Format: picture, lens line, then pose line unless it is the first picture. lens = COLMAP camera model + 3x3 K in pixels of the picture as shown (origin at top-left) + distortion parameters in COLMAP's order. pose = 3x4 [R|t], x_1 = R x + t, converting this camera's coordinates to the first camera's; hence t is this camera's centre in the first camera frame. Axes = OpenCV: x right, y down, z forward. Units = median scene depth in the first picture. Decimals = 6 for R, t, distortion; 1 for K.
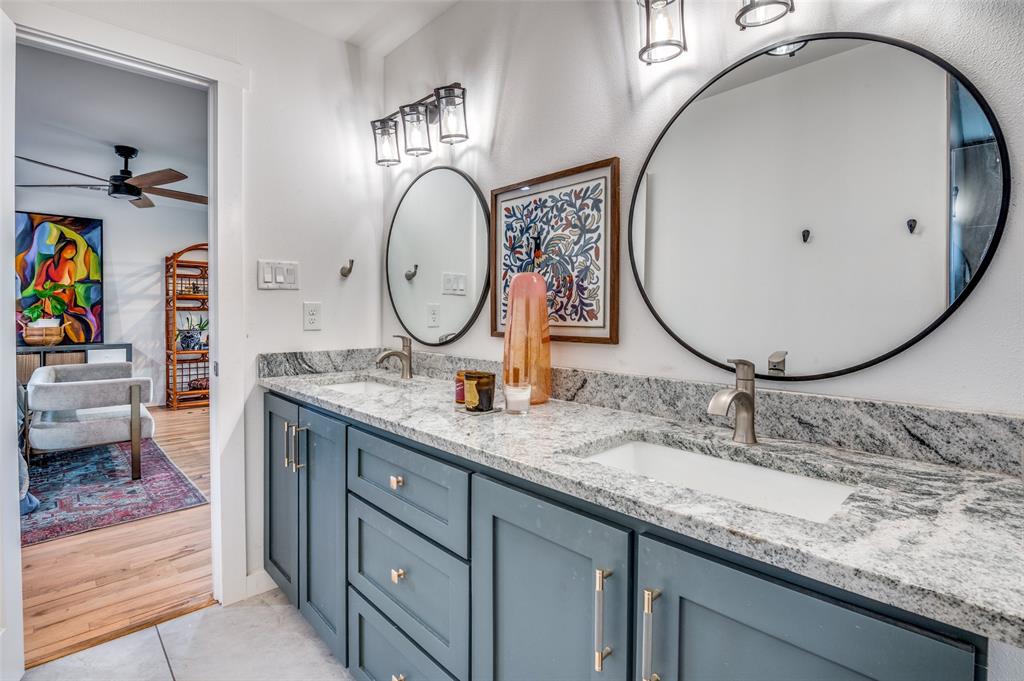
lens RADIAL K [[478.3, 0, 507.2], [0, 478.3, 310.6], [0, 0, 1]] dist [-0.018758, -0.000543]
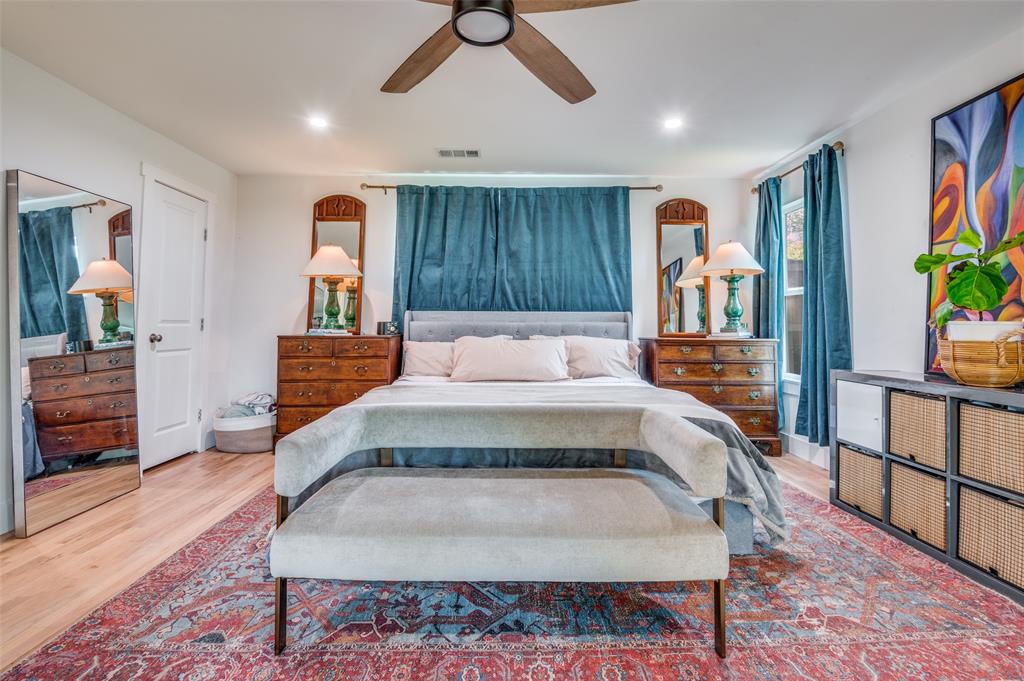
lens RADIAL K [[478.3, 0, 507.2], [0, 478.3, 310.6], [0, 0, 1]] dist [-0.018758, -0.000543]
pose [[-0.687071, -0.027069, -0.726086, -0.364222], [-0.002104, 0.999376, -0.035267, 0.022198], [0.726587, -0.022703, -0.686699, 0.926008]]
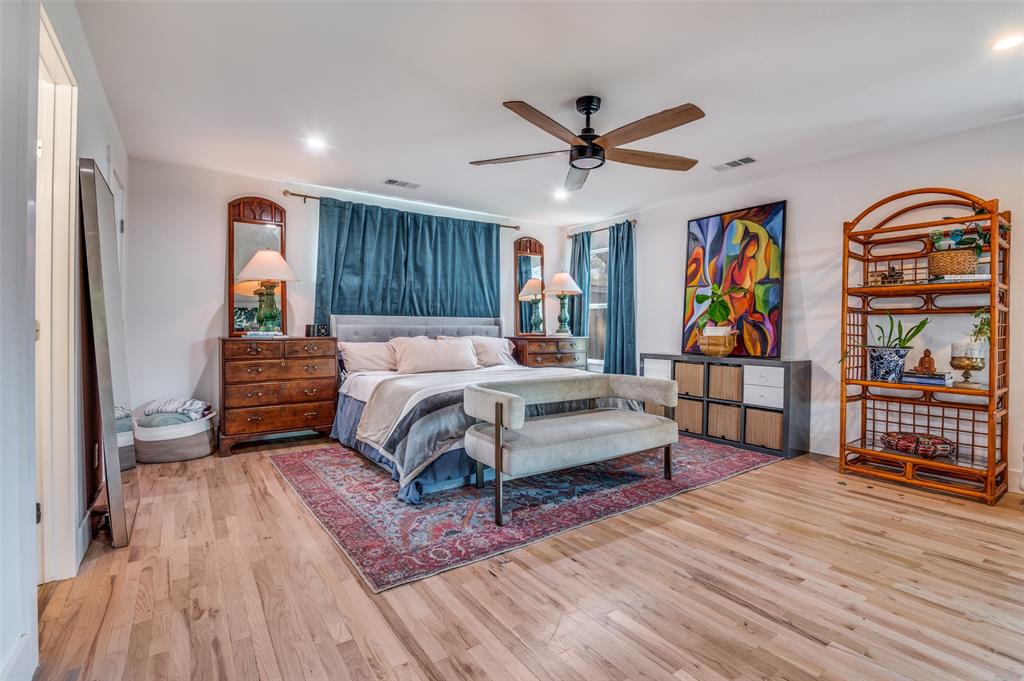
lens RADIAL K [[471.7, 0, 503.3], [0, 471.7, 341.5], [0, 0, 1]] dist [-0.004223, -0.008808]
pose [[-0.165026, 0.024407, -0.985987, -0.013751], [-0.000735, 0.999690, 0.024869, 0.022232], [0.986289, 0.004828, -0.164957, 0.701804]]
